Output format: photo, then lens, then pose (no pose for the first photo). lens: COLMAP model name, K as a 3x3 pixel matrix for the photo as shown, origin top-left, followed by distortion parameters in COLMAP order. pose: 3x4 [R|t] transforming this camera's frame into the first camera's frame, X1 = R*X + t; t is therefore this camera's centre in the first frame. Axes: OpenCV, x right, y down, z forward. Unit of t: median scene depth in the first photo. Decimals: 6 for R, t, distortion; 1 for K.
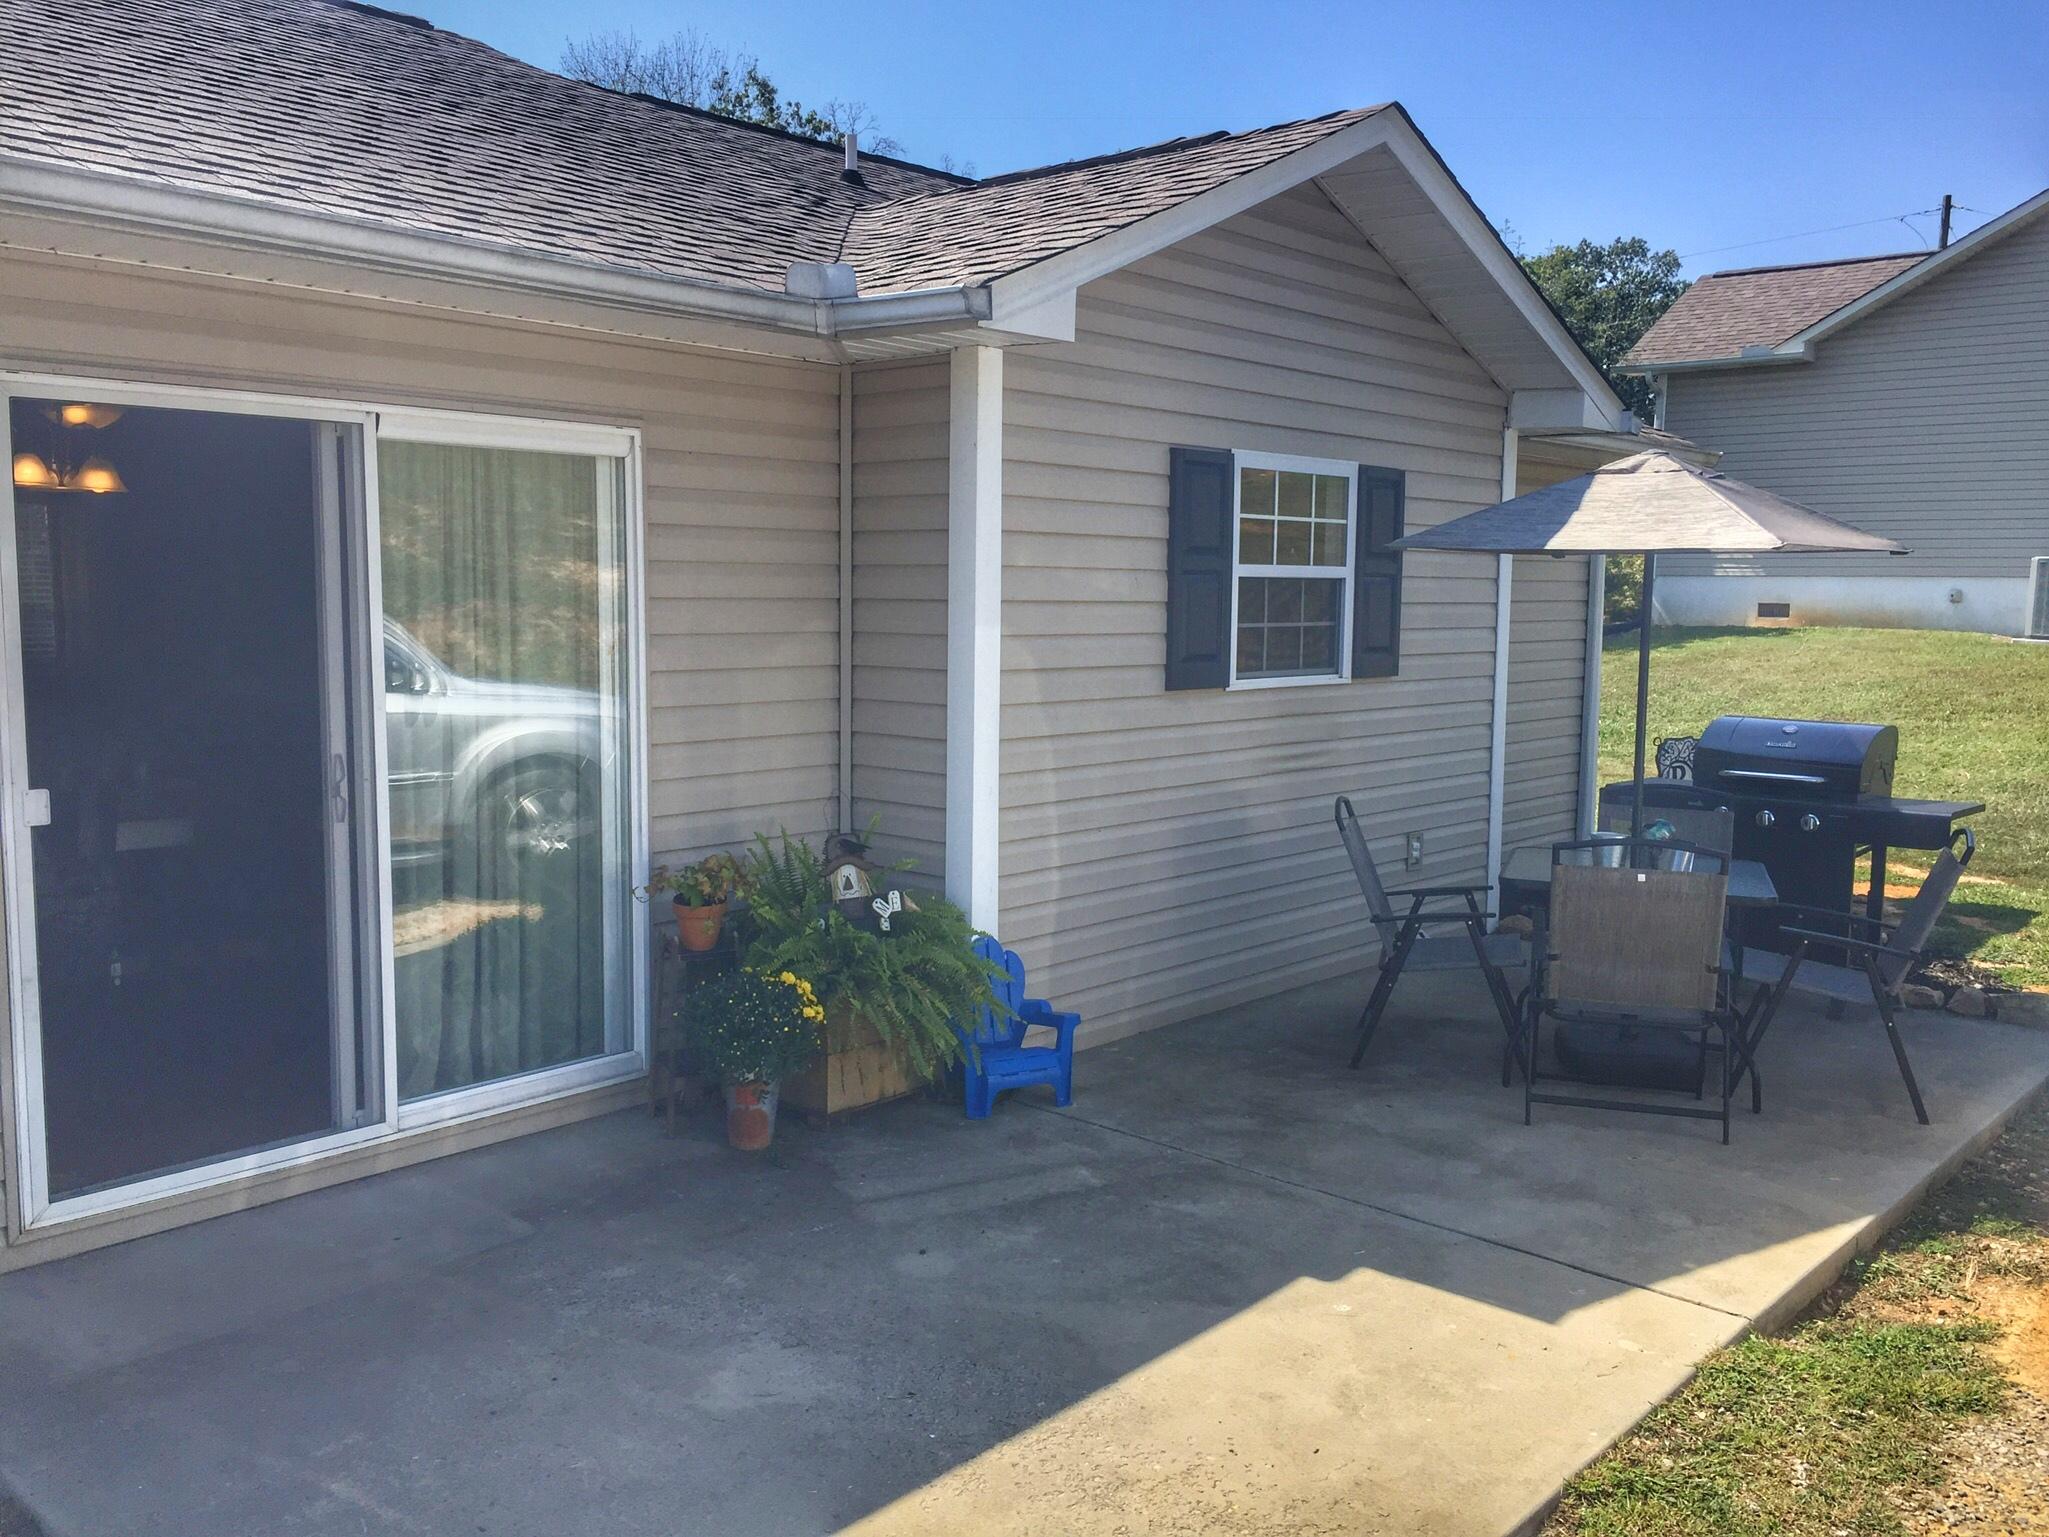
lens RADIAL K [[1753.8, 0, 1030.6], [0, 1753.8, 762.7], [0, 0, 1]] dist [0.107833, -0.152825]
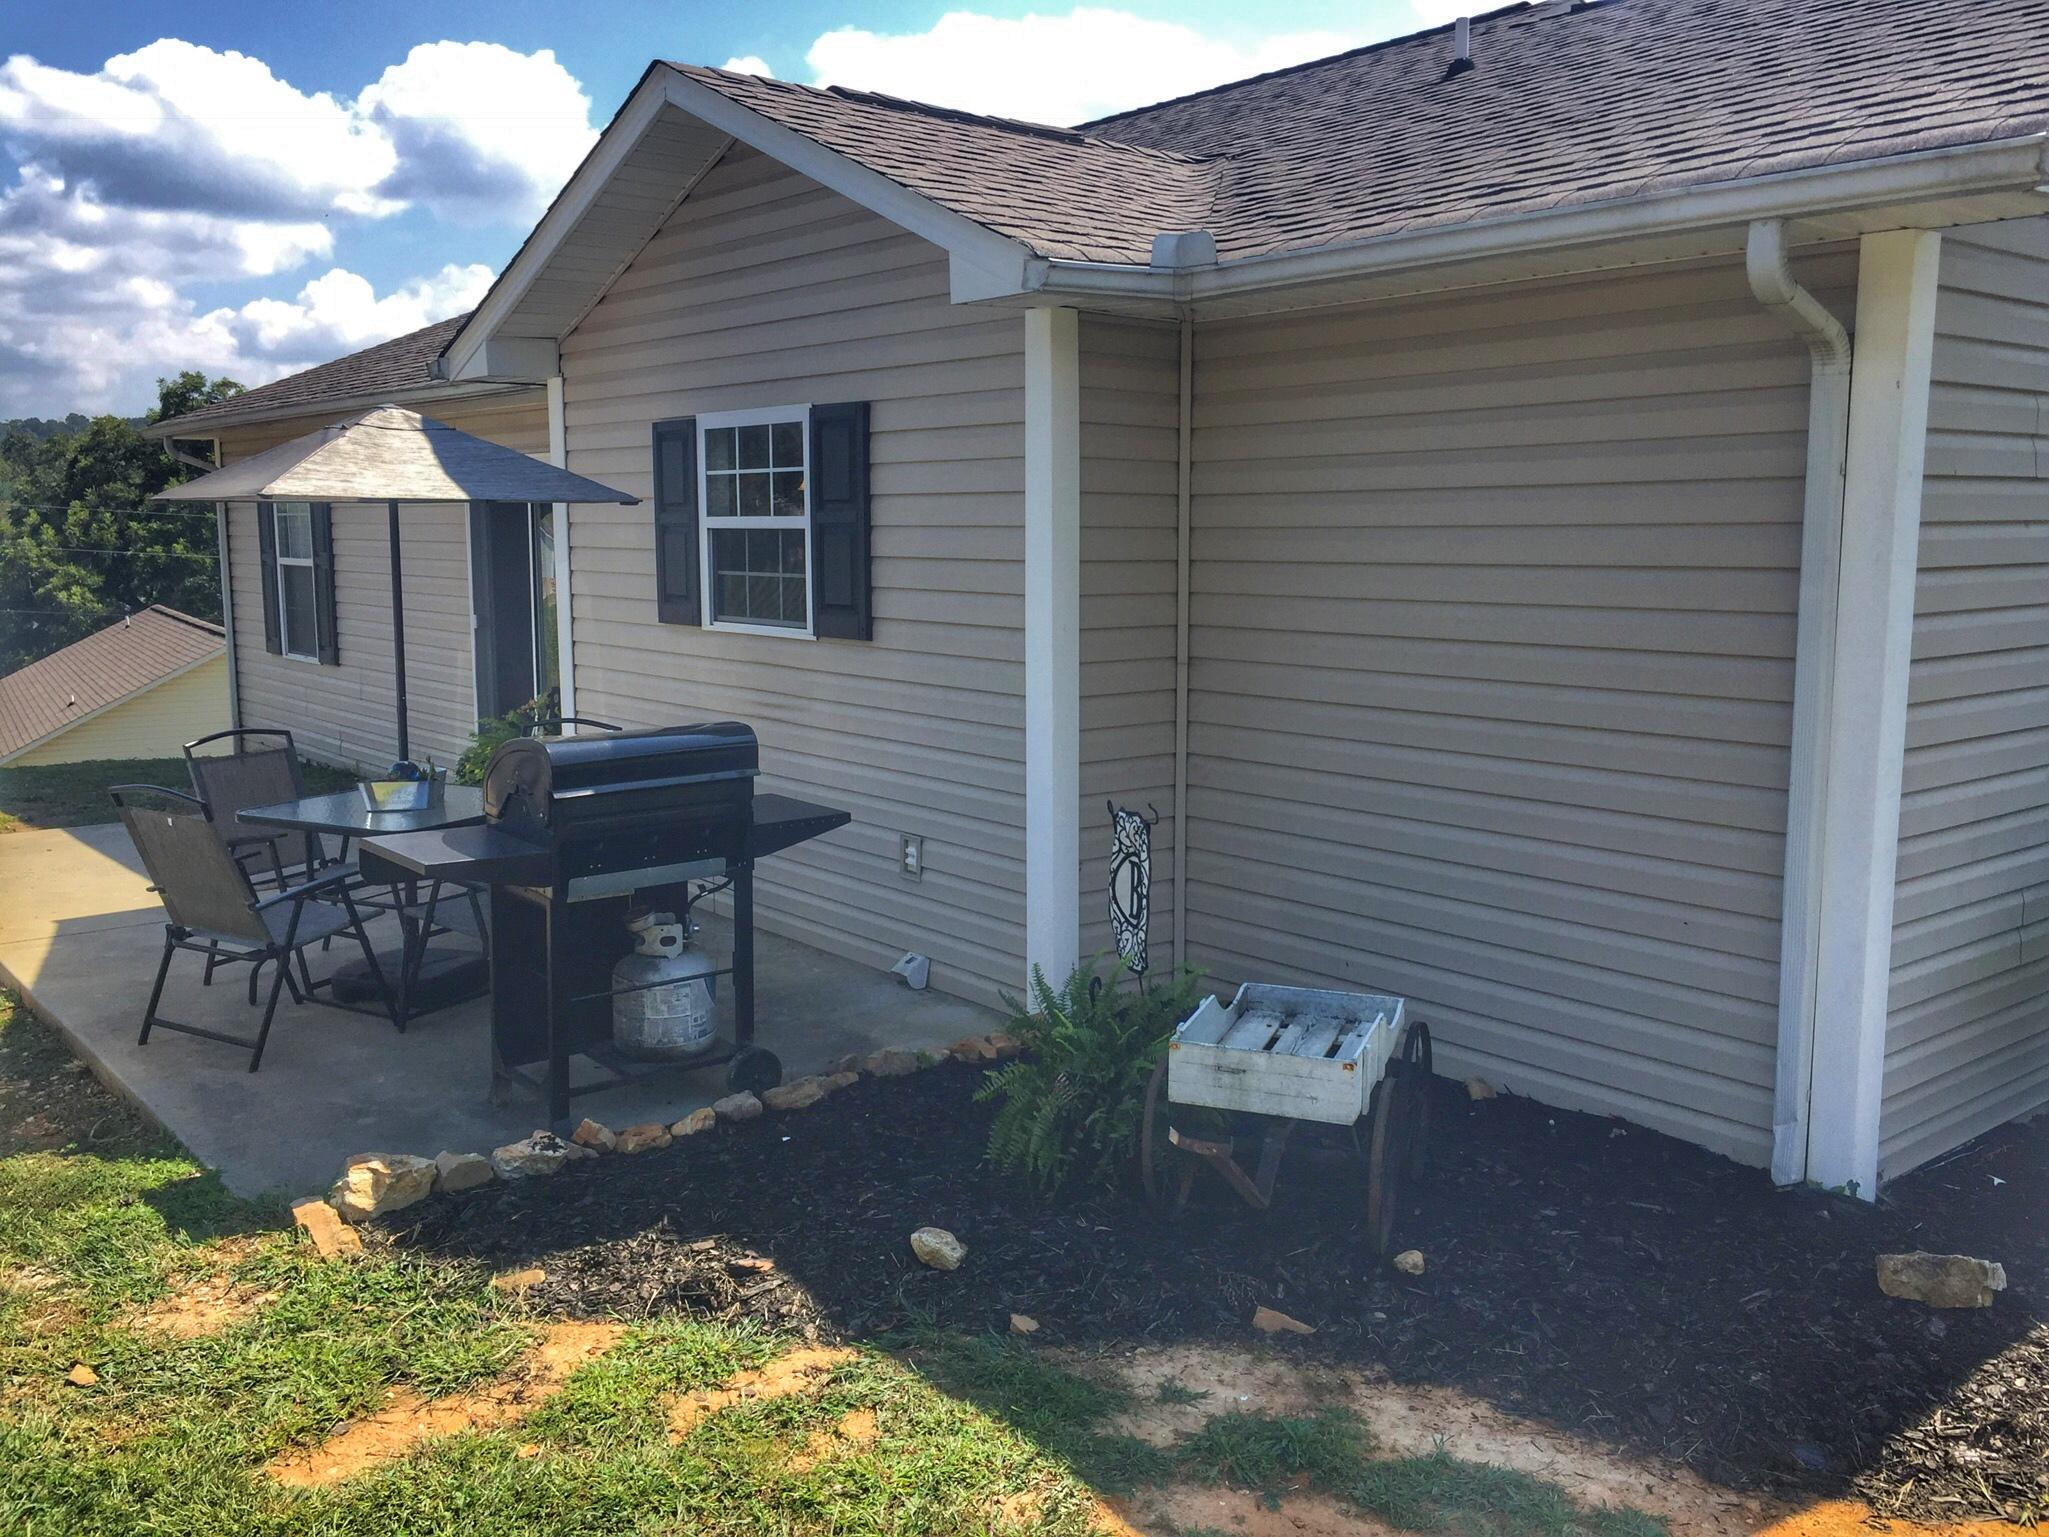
lens RADIAL K [[1753.8, 0, 1030.6], [0, 1753.8, 762.7], [0, 0, 1]] dist [0.107833, -0.152825]
pose [[-0.145868, 0.115116, -0.982584, 1.148077], [-0.110972, 0.985035, 0.131877, -0.123609], [0.983060, 0.128276, -0.130910, 1.305693]]
